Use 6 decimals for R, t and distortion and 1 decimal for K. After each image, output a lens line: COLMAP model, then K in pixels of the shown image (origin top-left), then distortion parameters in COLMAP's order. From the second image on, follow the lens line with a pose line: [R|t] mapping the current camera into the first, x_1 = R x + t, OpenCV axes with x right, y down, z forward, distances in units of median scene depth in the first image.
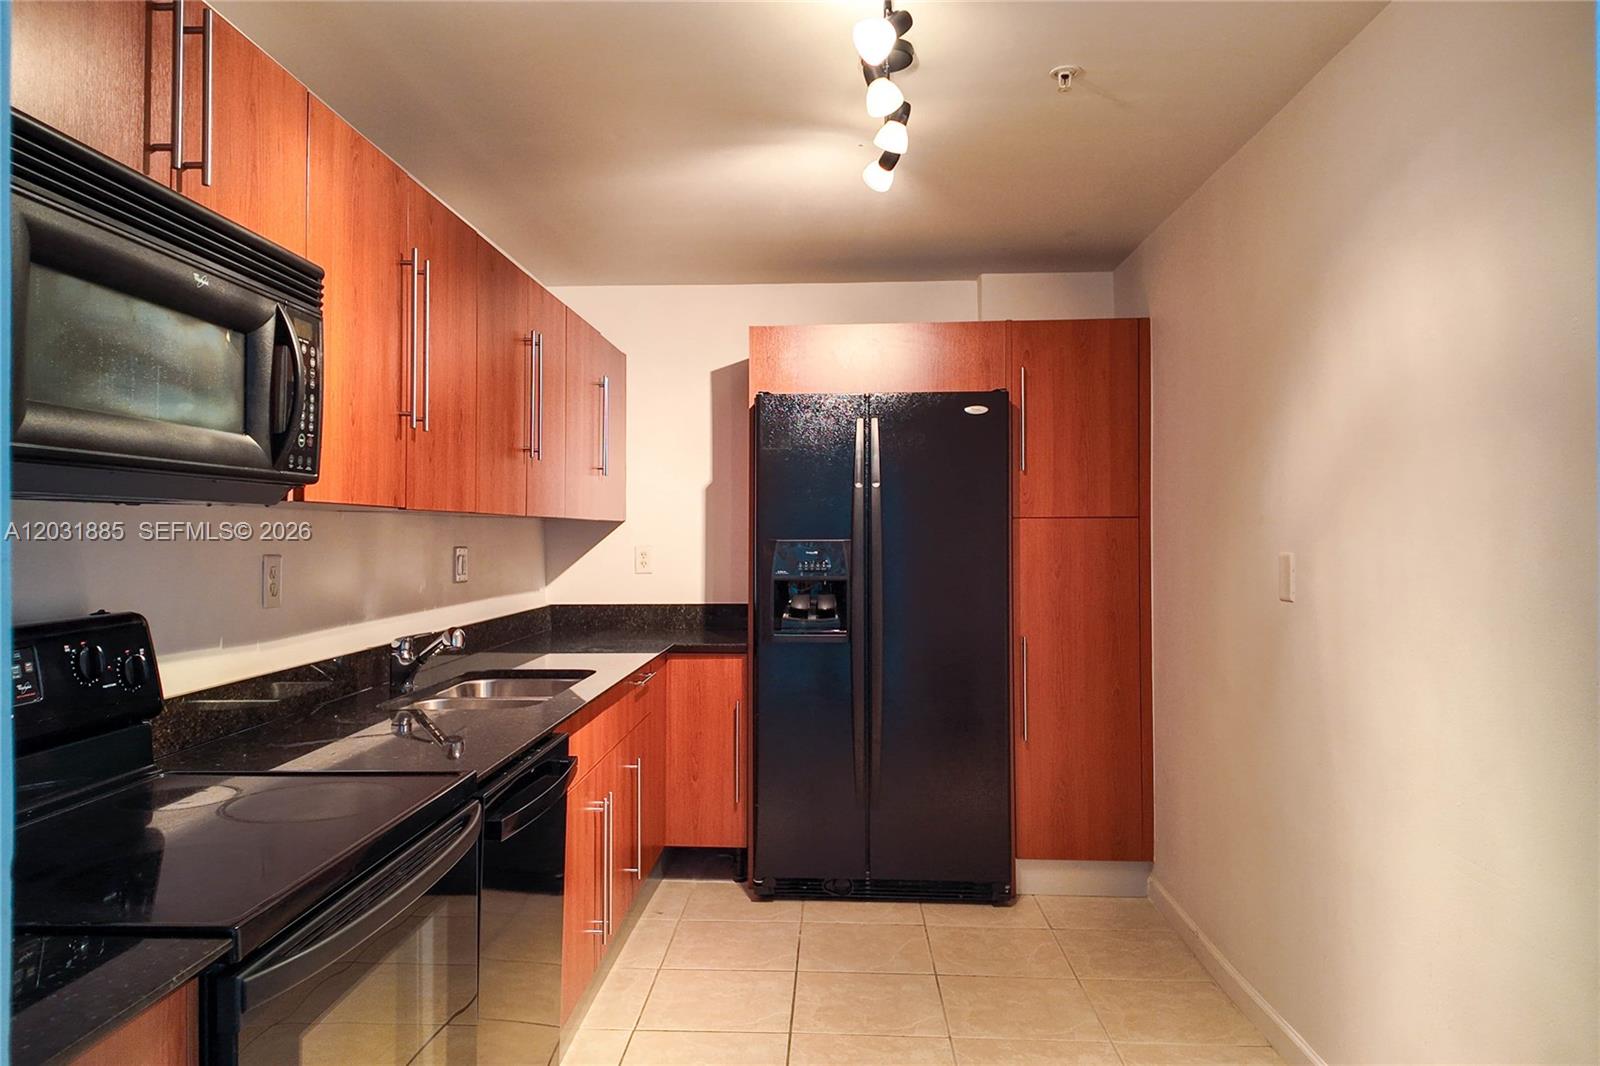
lens RADIAL K [[1134.0, 0, 781.5], [0, 1134.0, 510.0], [0, 0, 1]] dist [0.055328, -0.067263]
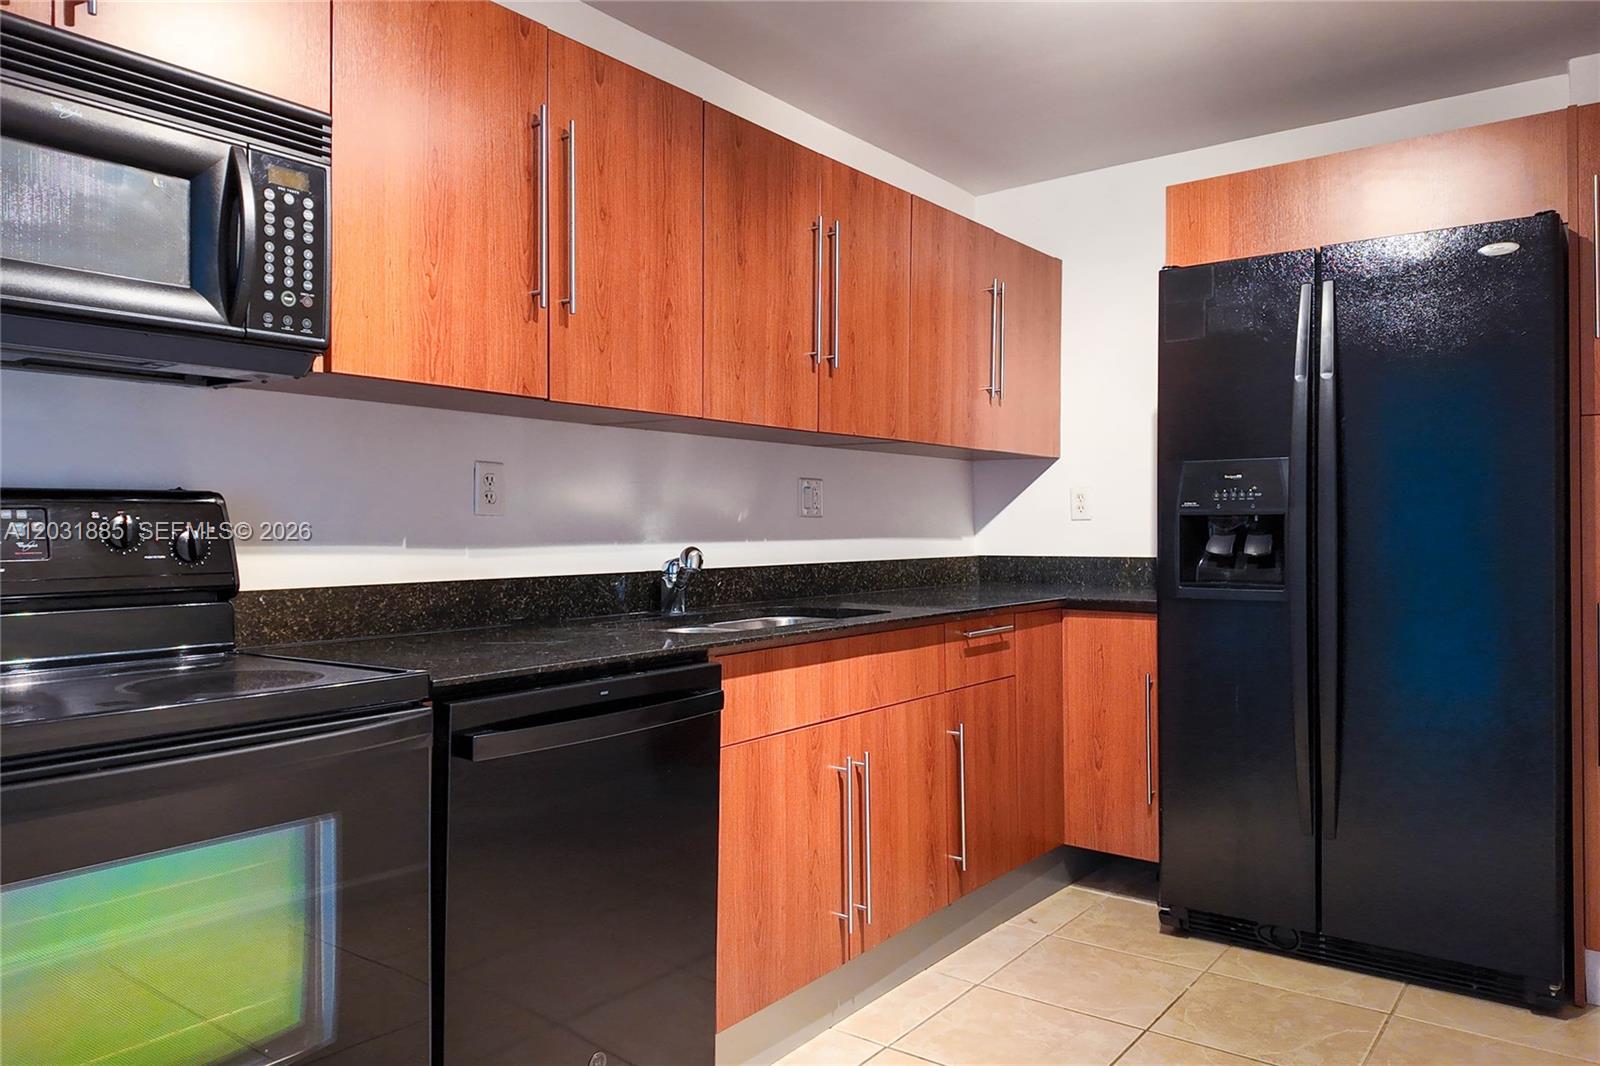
lens RADIAL K [[1134.0, 0, 746.2], [0, 1134.0, 518.9], [0, 0, 1]] dist [0.055328, -0.067263]
pose [[0.818562, -0.004564, -0.574399, 0.193362], [0.013325, 0.999850, 0.011045, 0.052282], [0.574263, -0.016695, 0.818501, 0.213458]]
